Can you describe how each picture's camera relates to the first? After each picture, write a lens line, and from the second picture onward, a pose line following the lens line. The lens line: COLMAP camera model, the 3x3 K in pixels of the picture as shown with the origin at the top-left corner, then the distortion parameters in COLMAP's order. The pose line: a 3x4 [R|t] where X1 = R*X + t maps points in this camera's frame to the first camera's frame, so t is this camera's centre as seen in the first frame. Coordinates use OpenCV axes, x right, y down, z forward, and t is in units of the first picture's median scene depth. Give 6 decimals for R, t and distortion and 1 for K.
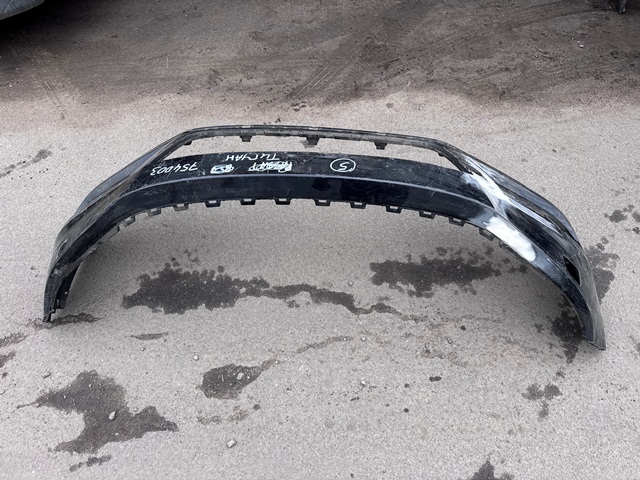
lens RADIAL K [[444.8, 0, 324.9], [0, 444.8, 240.4], [0, 0, 1]] dist [0.088345, -0.122085]
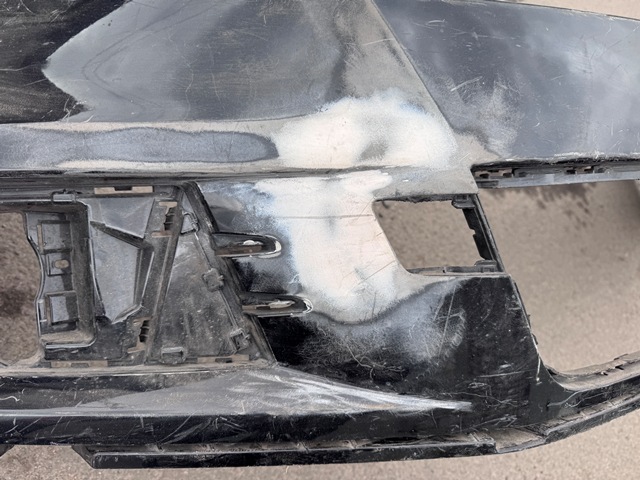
lens RADIAL K [[464.8, 0, 320.4], [0, 464.8, 246.6], [0, 0, 1]] dist [0.062603, -0.139959]
pose [[-0.835590, 0.185486, -0.517093, 0.450942], [-0.499112, -0.649585, 0.573522, -0.232264], [-0.229516, 0.737316, 0.635364, 0.763570]]
